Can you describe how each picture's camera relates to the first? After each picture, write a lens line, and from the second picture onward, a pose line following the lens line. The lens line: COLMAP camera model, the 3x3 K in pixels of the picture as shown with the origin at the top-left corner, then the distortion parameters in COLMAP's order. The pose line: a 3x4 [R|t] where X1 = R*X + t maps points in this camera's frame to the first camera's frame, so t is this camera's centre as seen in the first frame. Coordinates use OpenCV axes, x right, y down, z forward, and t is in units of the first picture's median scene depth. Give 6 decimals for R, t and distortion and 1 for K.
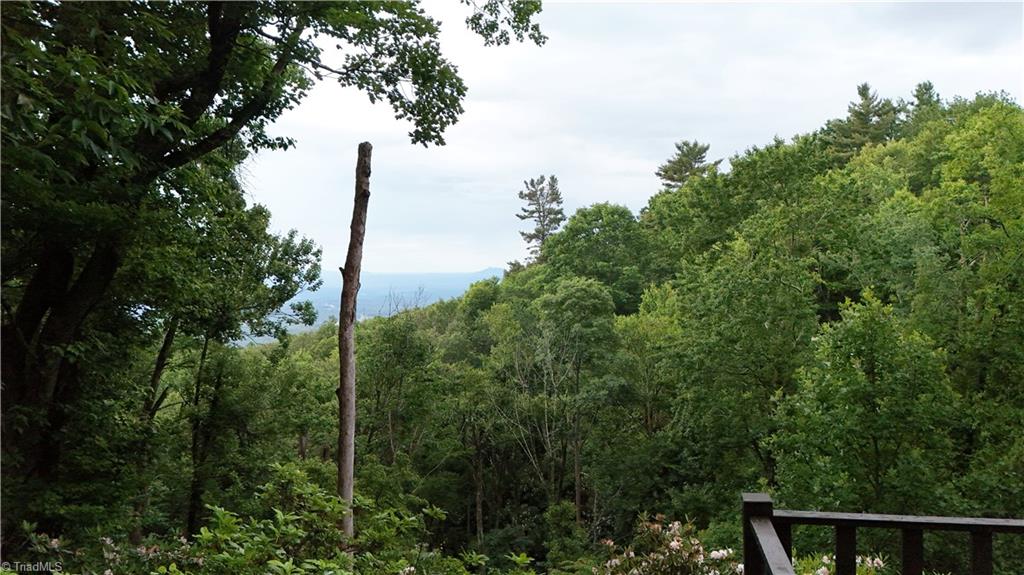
lens RADIAL K [[727.2, 0, 513.6], [0, 727.2, 287.7], [0, 0, 1]] dist [0.007803, -0.002628]
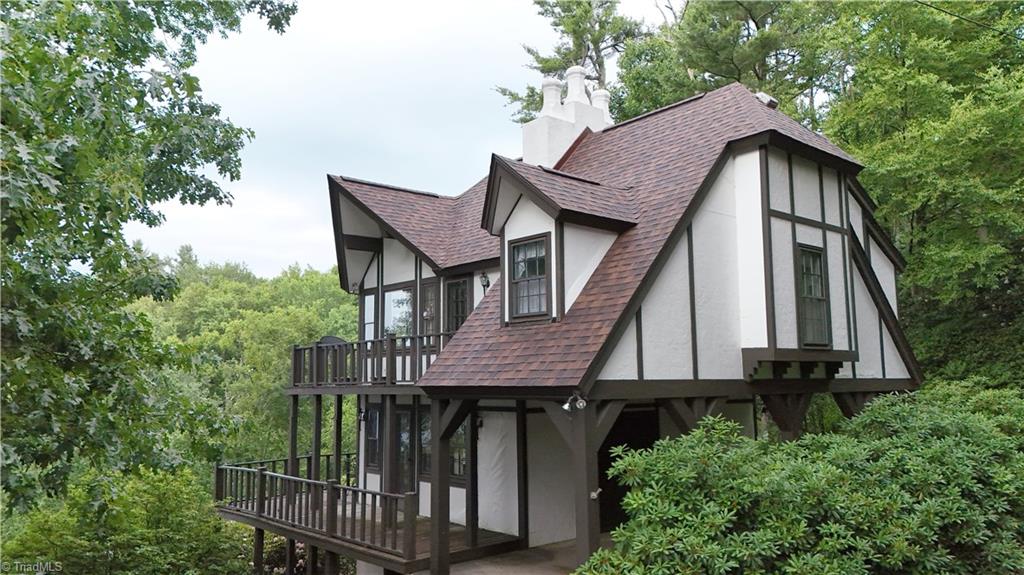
lens RADIAL K [[727.2, 0, 512.2], [0, 727.2, 289.1], [0, 0, 1]] dist [0.007803, -0.002628]
pose [[0.581746, 0.104562, 0.806621, -0.100646], [0.040829, 0.986698, -0.157352, 0.003425], [-0.812345, 0.124473, 0.569739, -0.134112]]
